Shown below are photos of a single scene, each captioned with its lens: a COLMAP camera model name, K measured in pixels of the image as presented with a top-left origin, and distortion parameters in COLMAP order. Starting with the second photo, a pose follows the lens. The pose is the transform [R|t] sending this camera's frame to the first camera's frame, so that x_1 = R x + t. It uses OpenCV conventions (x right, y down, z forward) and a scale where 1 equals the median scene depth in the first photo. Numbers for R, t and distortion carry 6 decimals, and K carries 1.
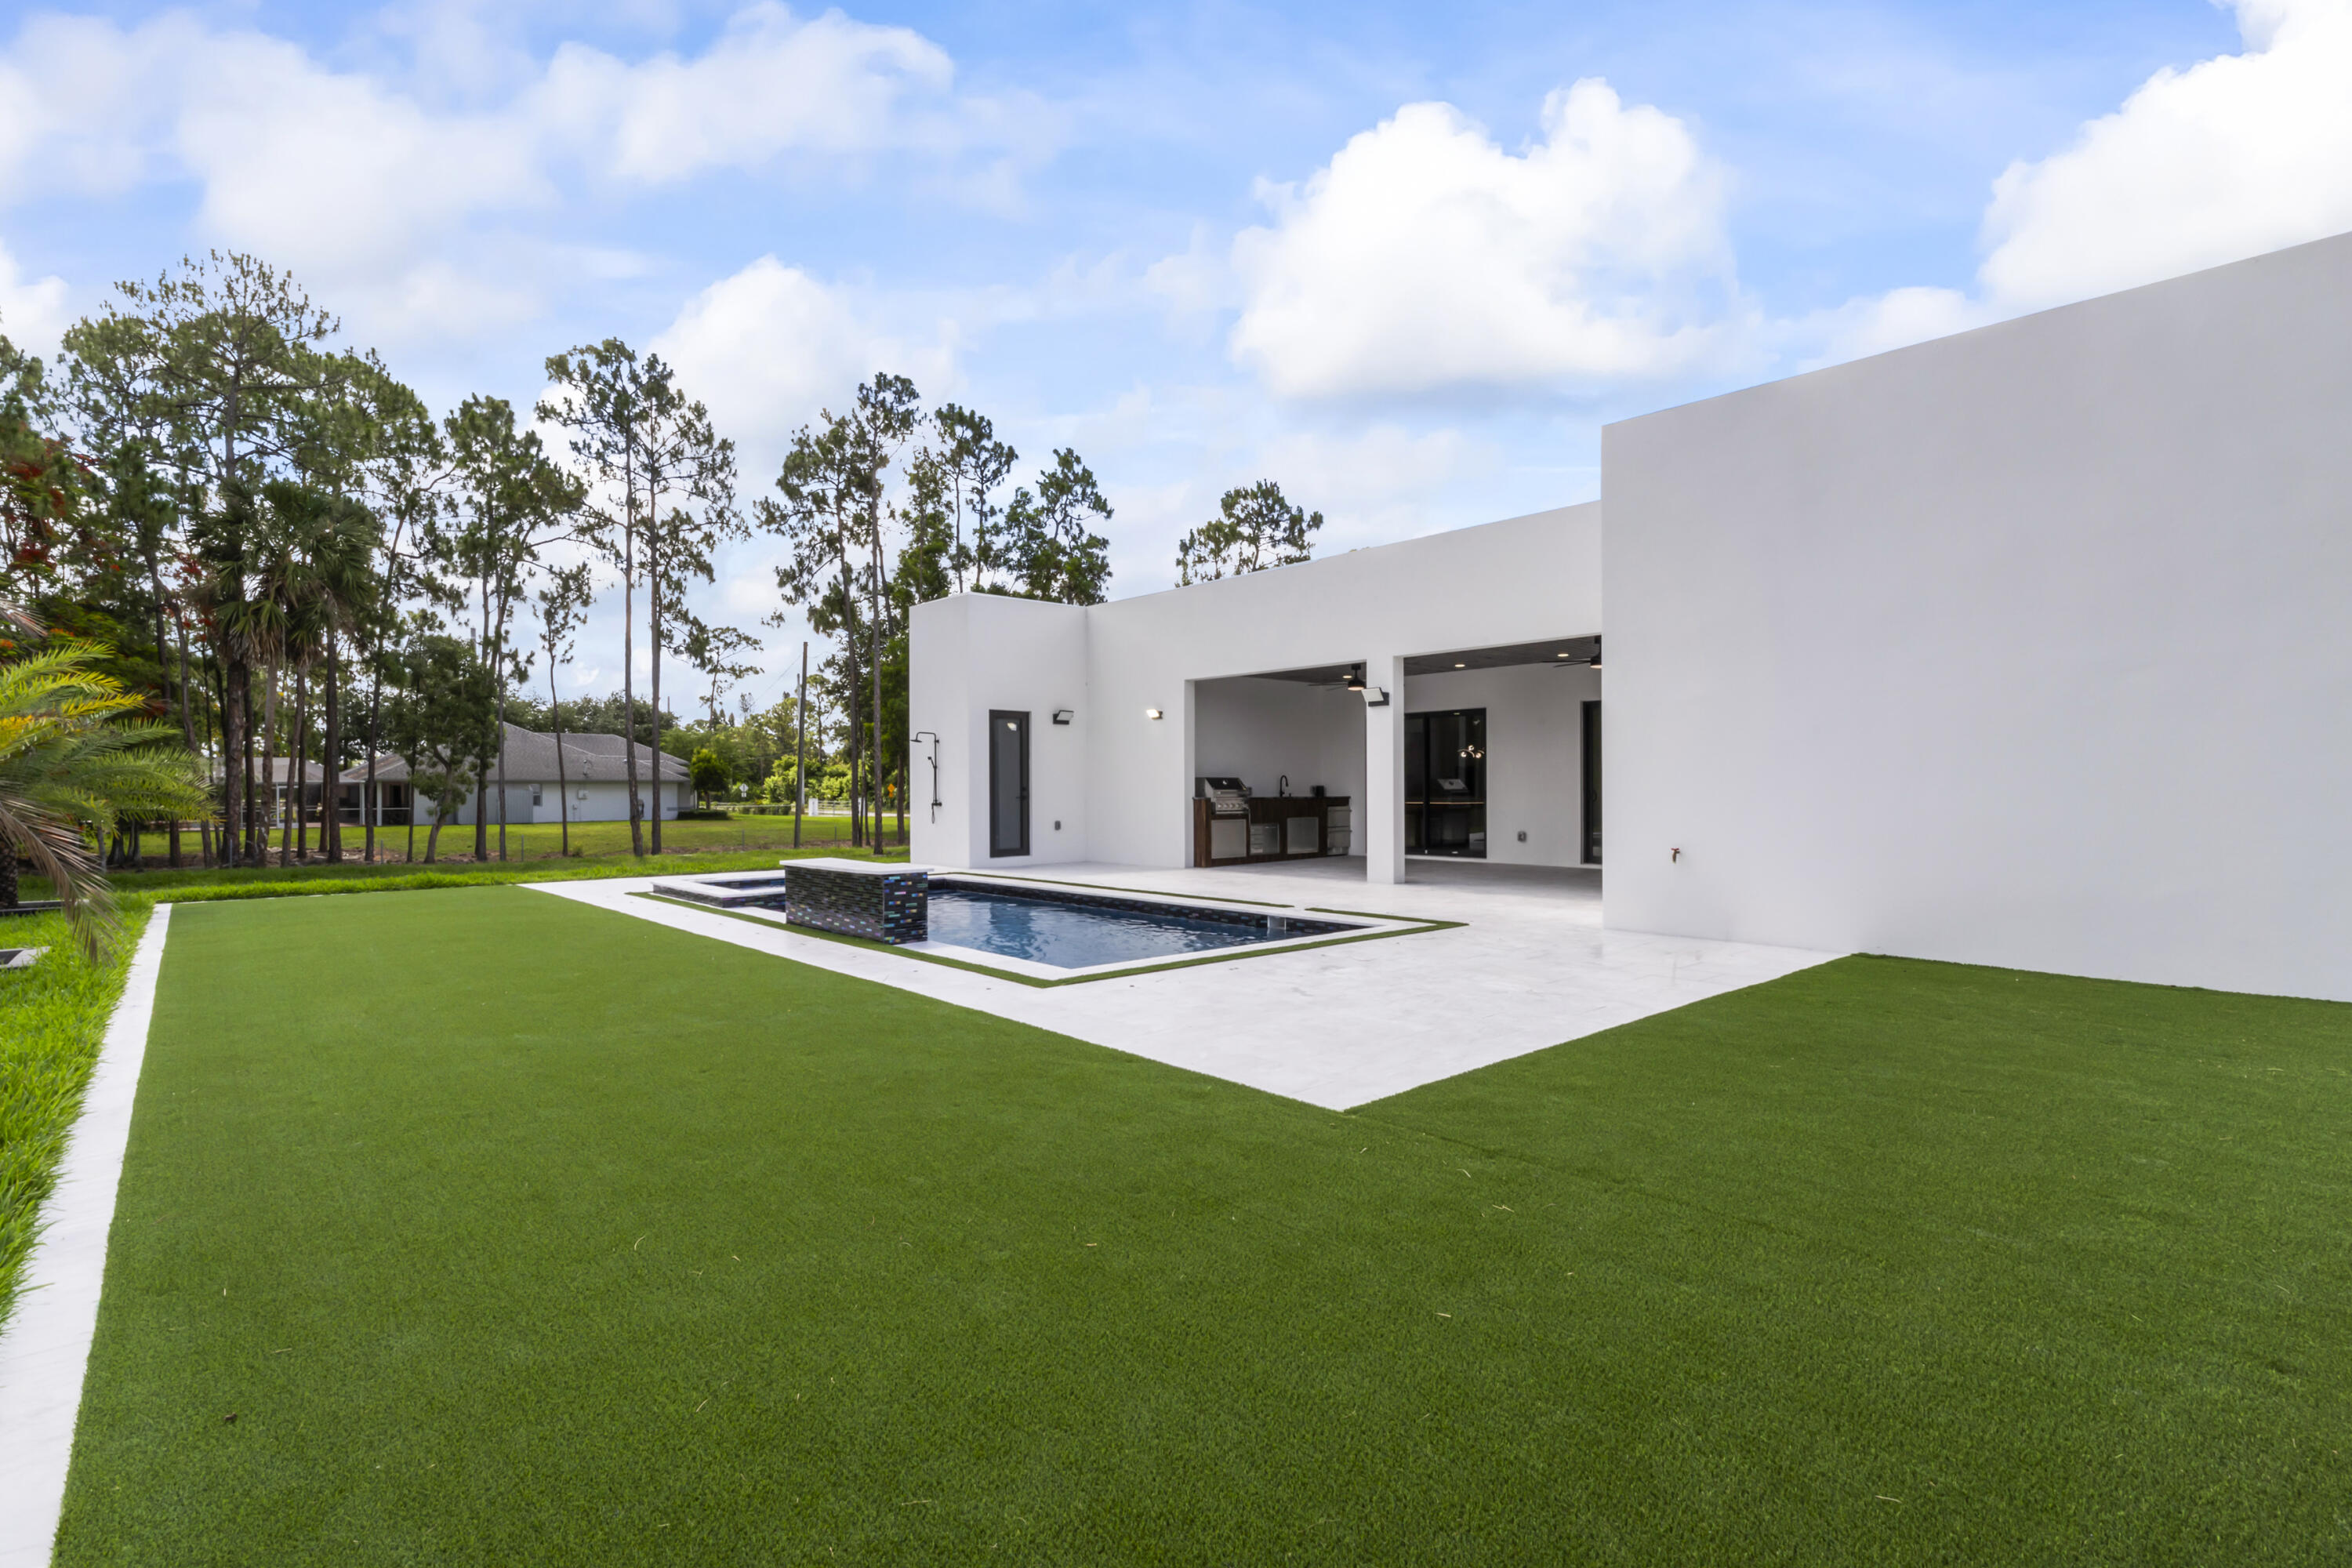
lens RADIAL K [[1116.4, 0, 1181.4], [0, 1116.4, 765.4], [0, 0, 1]] dist [-0.000985, -0.000041]
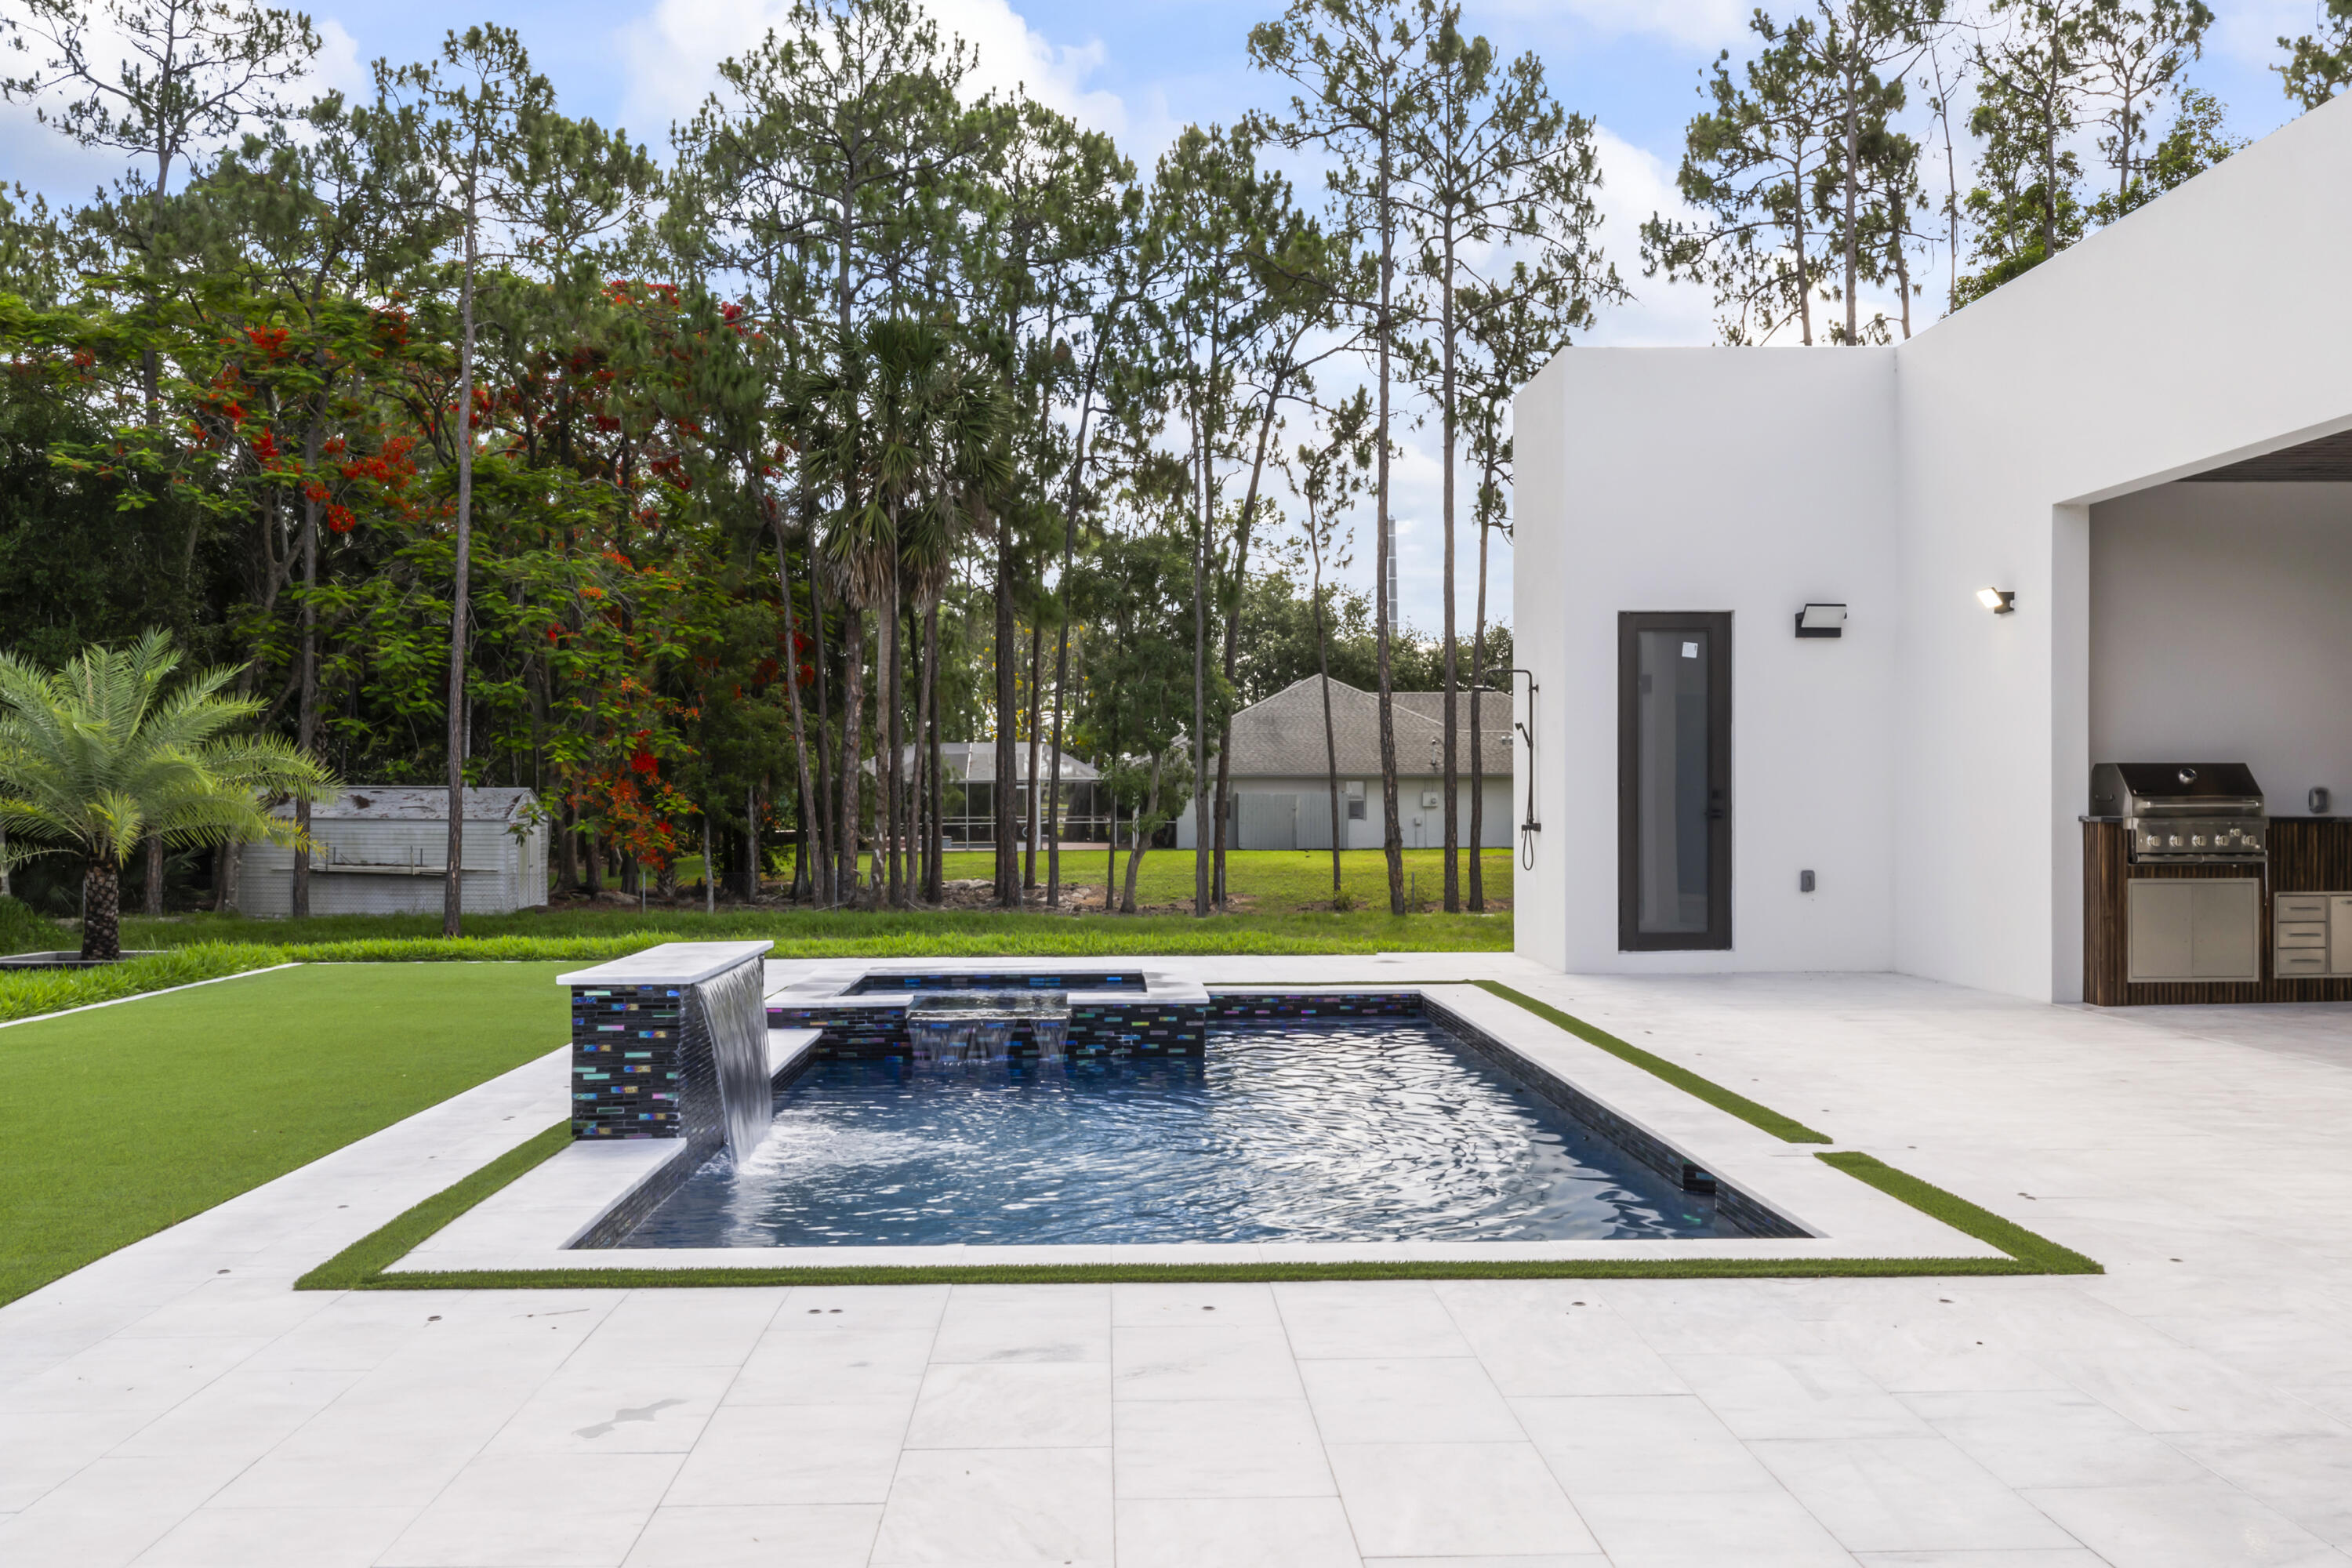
lens RADIAL K [[2173.0, 0, 1179.2], [0, 2173.0, 800.6], [0, 0, 1]] dist [0.002591, 0.000000]
pose [[0.759050, 0.003269, -0.651024, 0.105492], [0.014228, 0.999665, 0.021609, 0.001340], [0.650876, -0.025665, 0.758750, 0.104426]]
